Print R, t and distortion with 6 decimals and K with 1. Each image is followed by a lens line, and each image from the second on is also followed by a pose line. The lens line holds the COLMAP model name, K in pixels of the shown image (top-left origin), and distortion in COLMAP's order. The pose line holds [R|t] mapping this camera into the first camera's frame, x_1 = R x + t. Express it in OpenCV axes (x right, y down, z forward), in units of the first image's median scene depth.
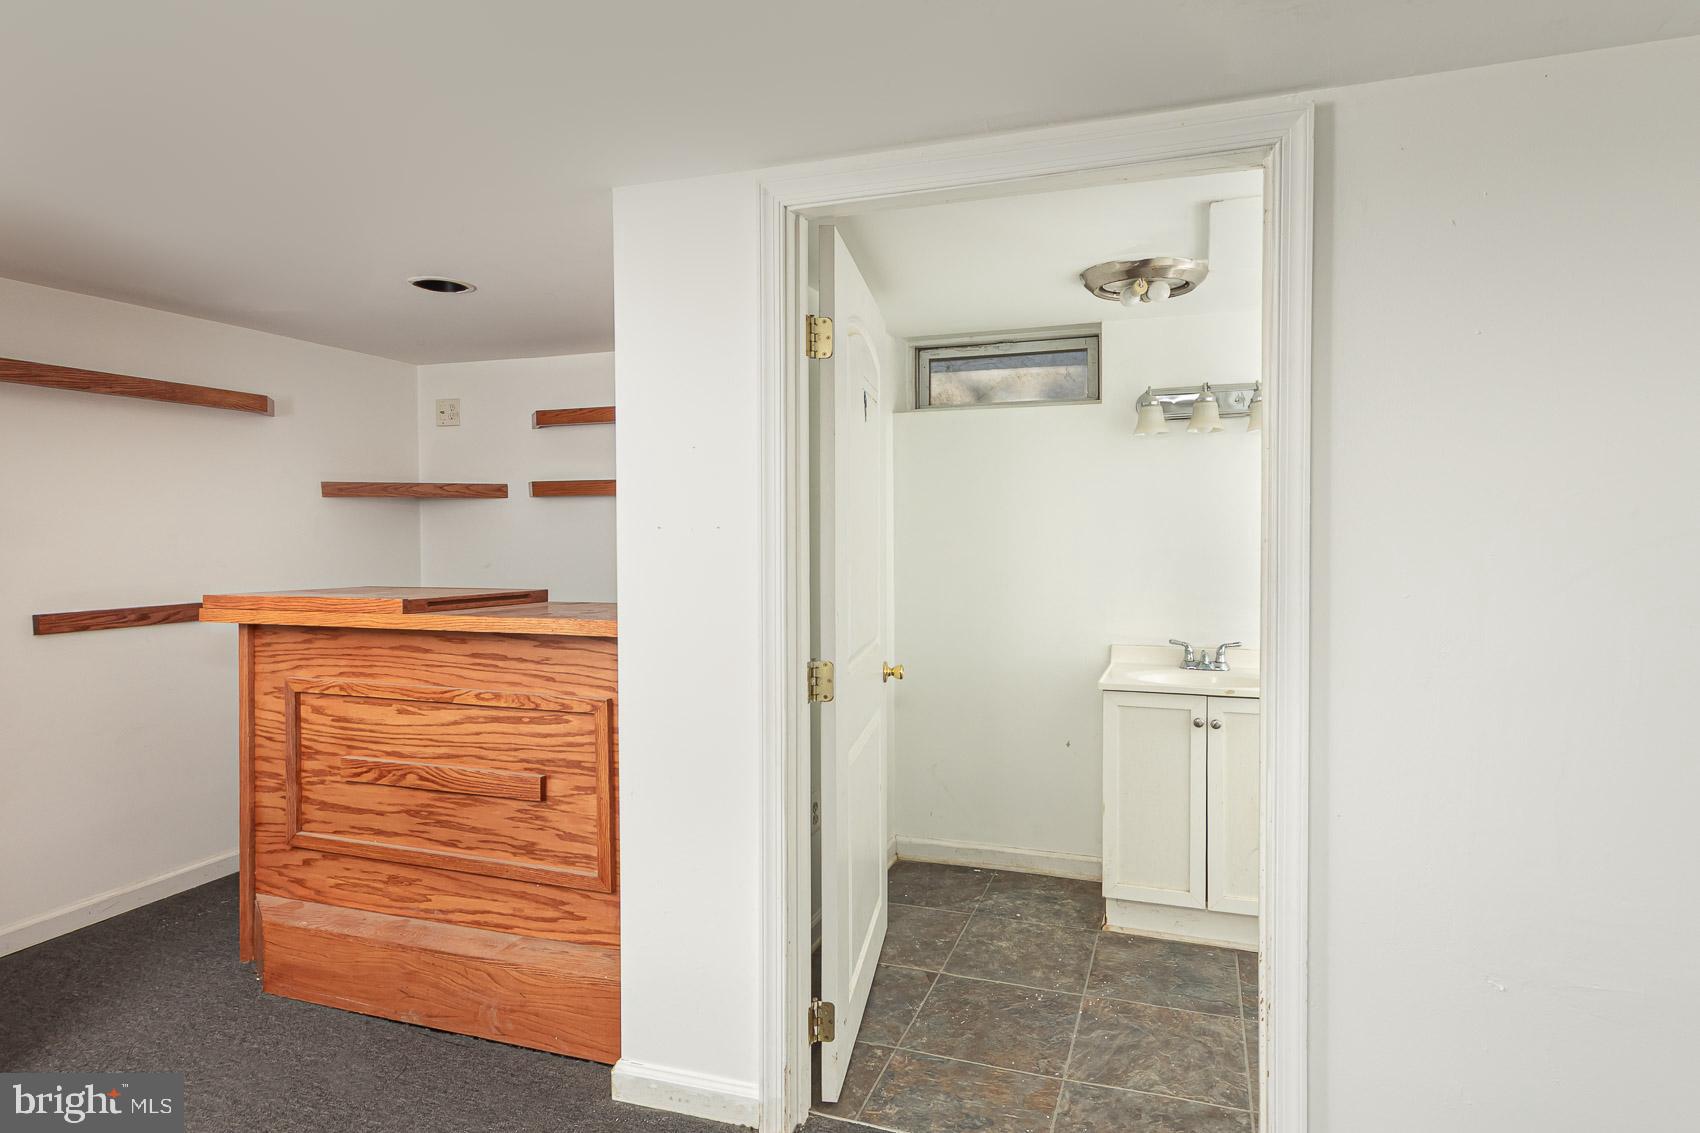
lens RADIAL K [[910.9, 0, 875.7], [0, 910.9, 536.9], [0, 0, 1]] dist [0.007649, 0.000532]
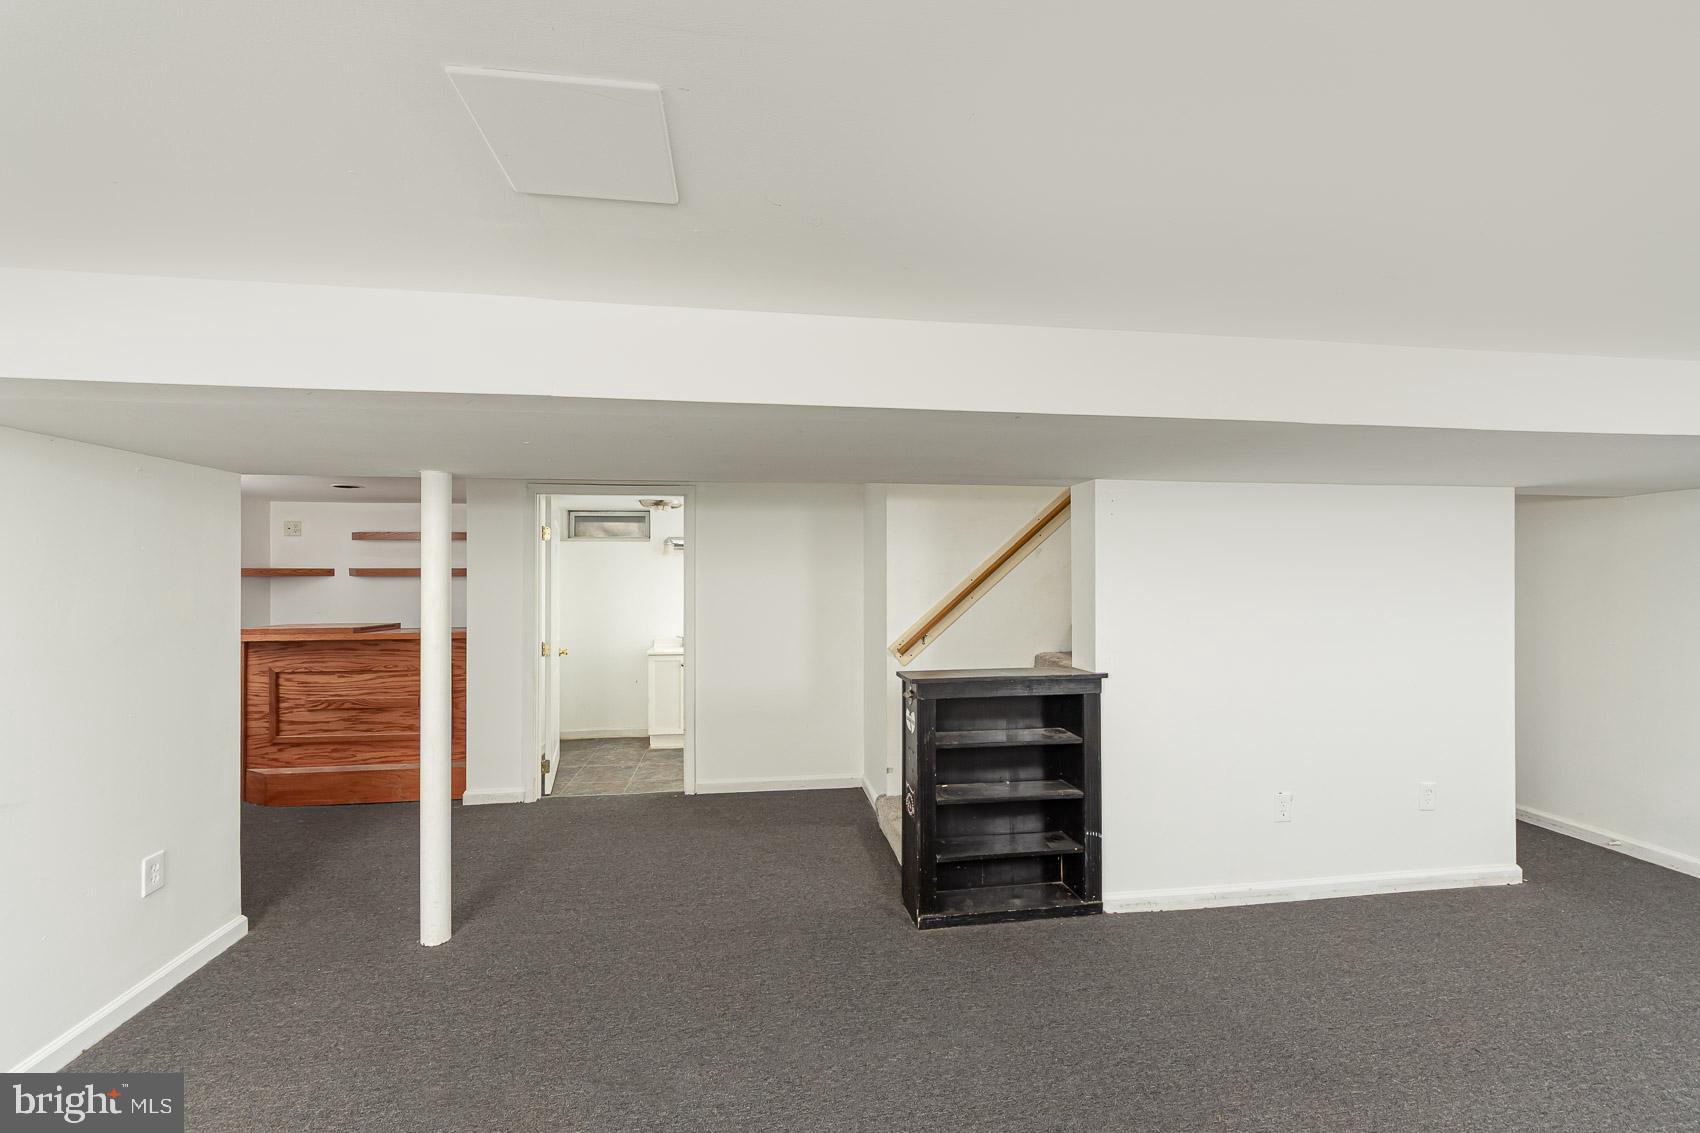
lens RADIAL K [[778.1, 0, 846.4], [0, 778.1, 561.8], [0, 0, 1]] dist [-0.003141, -0.000648]
pose [[0.904298, 0.004853, 0.426874, -0.200455], [0.003180, 0.999831, -0.018105, -0.060385], [-0.426890, 0.017730, 0.904130, -1.329138]]
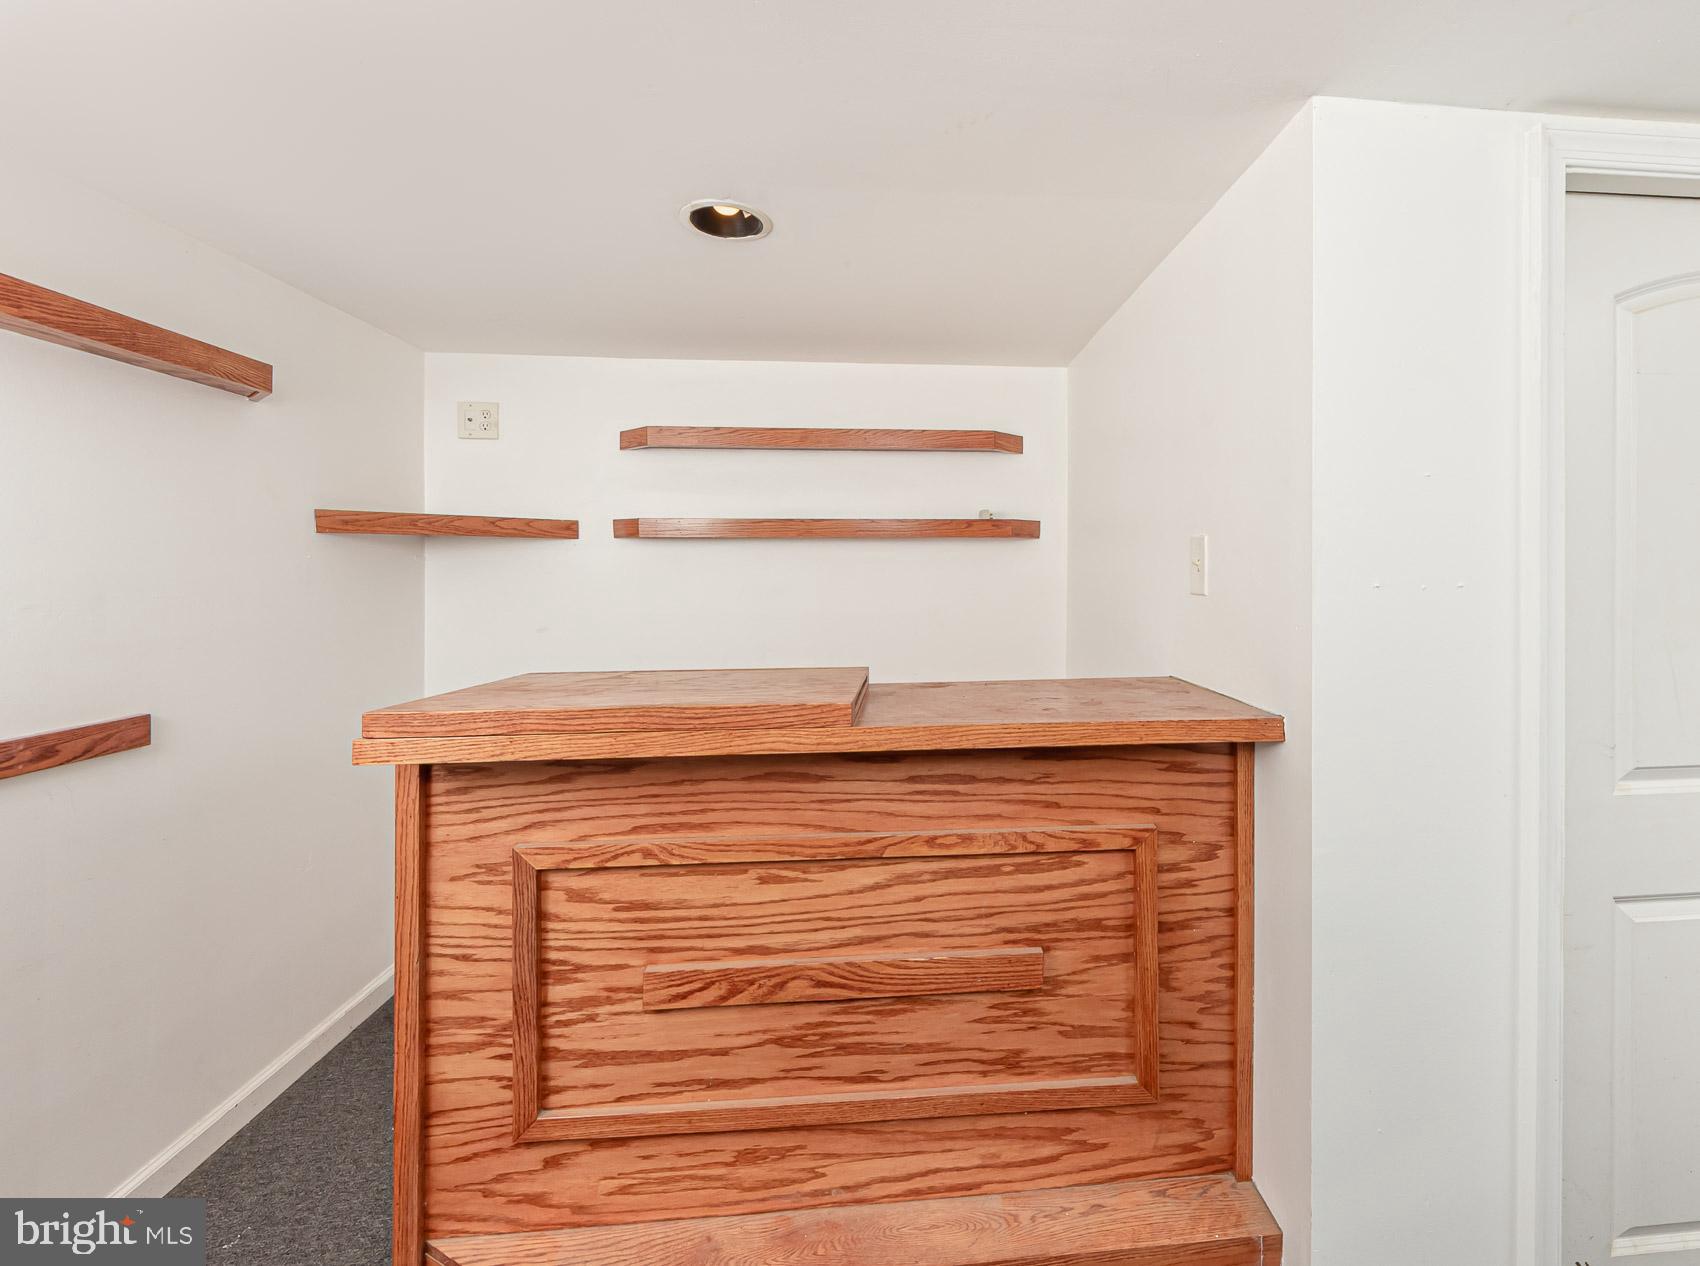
lens RADIAL K [[768.3, 0, 853.3], [0, 768.3, 561.4], [0, 0, 1]] dist [-0.000889, -0.000475]
pose [[0.914505, 0.004956, 0.404545, -0.675206], [0.004452, 0.999741, -0.022312, -0.013732], [-0.404551, 0.022206, 0.914246, 0.490743]]
